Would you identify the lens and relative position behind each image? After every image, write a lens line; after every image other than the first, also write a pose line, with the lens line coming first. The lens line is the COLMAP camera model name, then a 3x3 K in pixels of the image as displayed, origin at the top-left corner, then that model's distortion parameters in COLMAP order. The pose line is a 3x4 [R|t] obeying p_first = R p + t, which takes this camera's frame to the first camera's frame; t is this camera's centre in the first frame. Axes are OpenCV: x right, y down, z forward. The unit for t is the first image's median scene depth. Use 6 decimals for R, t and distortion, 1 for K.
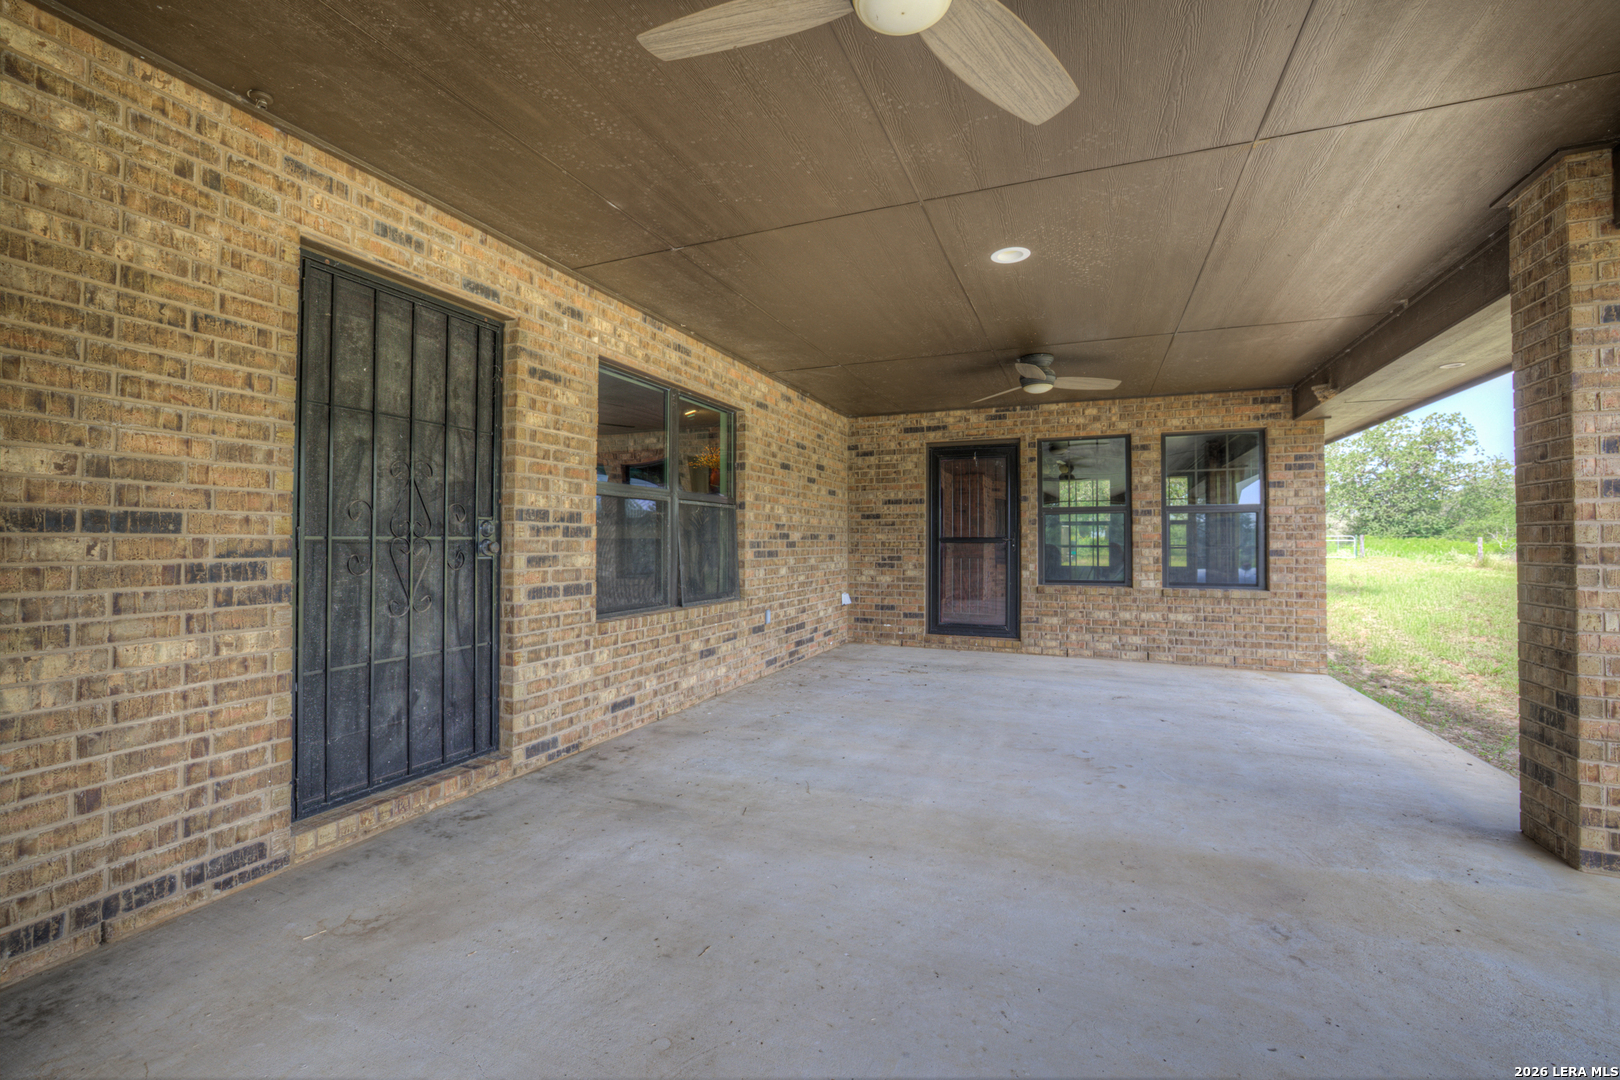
lens RADIAL K [[699.0, 0, 810.6], [0, 699.0, 528.5], [0, 0, 1]] dist [-0.010477, 0.001817]
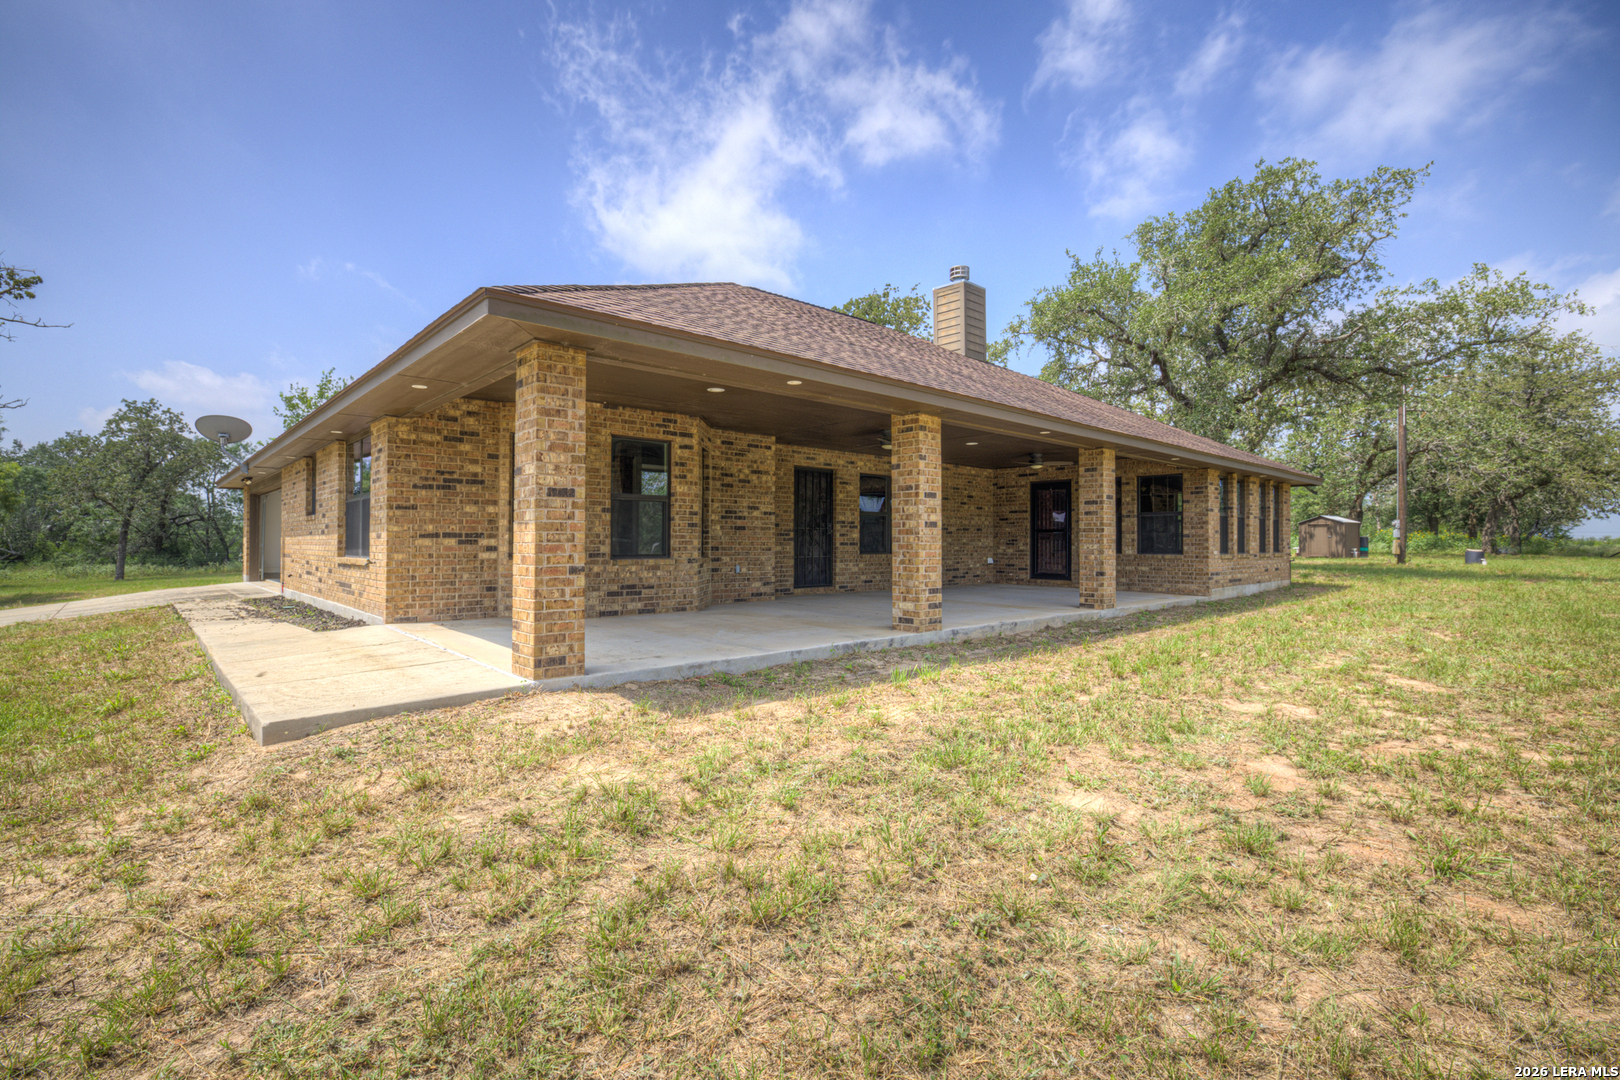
lens RADIAL K [[748.4, 0, 809.9], [0, 748.4, 539.0], [0, 0, 1]] dist [-0.000195, -0.000001]
pose [[0.902305, -0.000378, -0.431099, 0.924713], [0.006871, 0.999885, 0.013505, 0.011080], [0.431044, -0.015148, 0.902204, -2.104262]]
